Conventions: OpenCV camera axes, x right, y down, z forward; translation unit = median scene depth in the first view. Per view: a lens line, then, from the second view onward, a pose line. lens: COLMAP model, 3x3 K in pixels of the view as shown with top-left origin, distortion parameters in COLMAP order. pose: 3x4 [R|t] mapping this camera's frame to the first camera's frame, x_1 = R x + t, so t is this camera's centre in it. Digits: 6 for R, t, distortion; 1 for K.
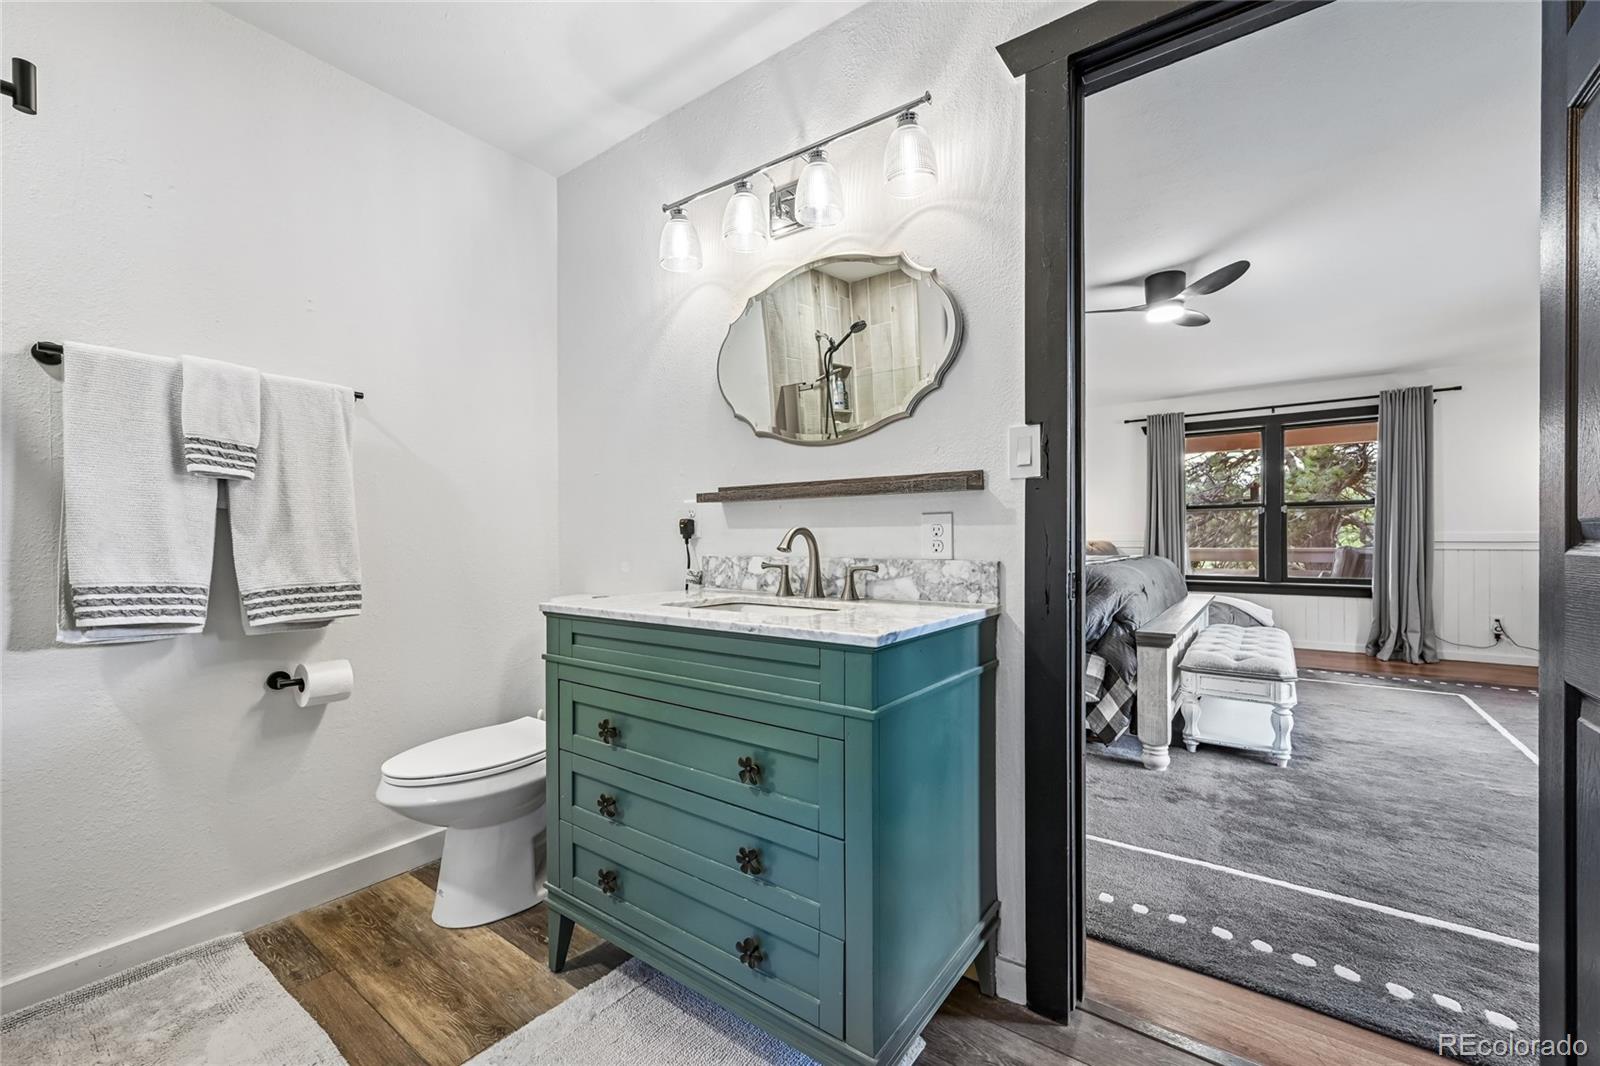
lens RADIAL K [[630.9, 0, 793.9], [0, 630.9, 535.6], [0, 0, 1]] dist [-0.000182, 0.000931]
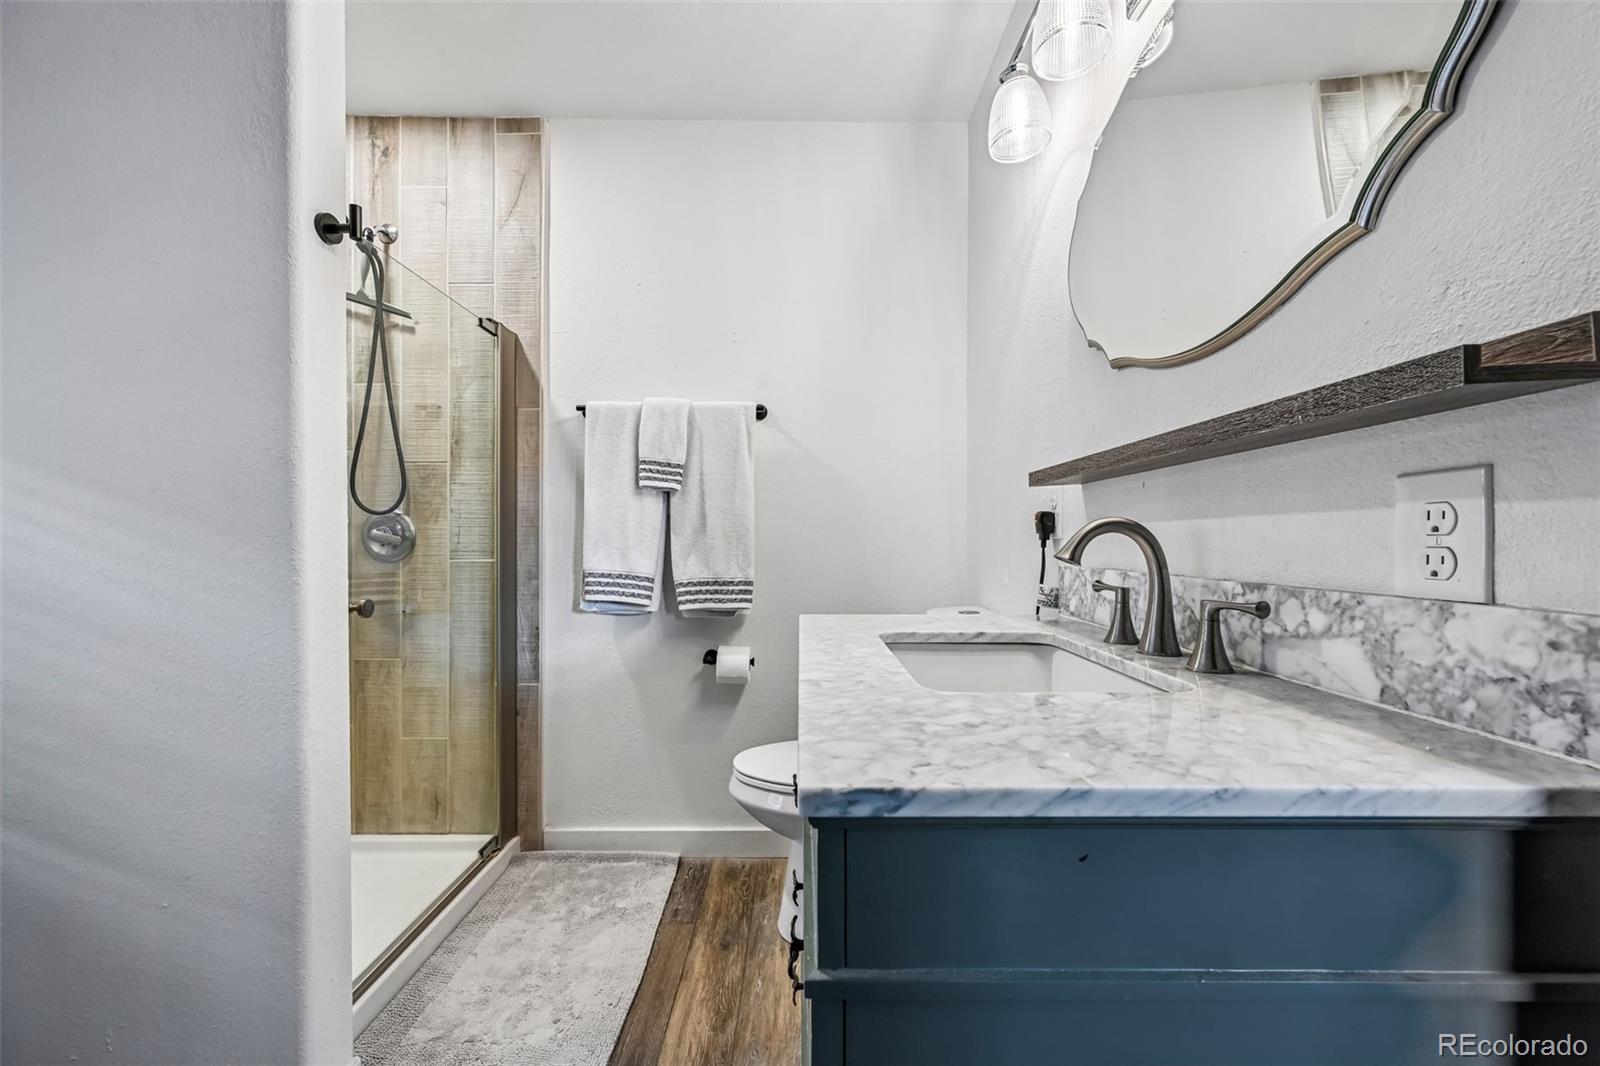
lens RADIAL K [[630.9, 0, 804.8], [0, 630.9, 539.6], [0, 0, 1]] dist [-0.000182, 0.000931]
pose [[0.612791, 0.002902, -0.790239, 0.251948], [0.000796, 0.999990, 0.004290, 0.001665], [0.790244, -0.003258, 0.612783, 0.432792]]
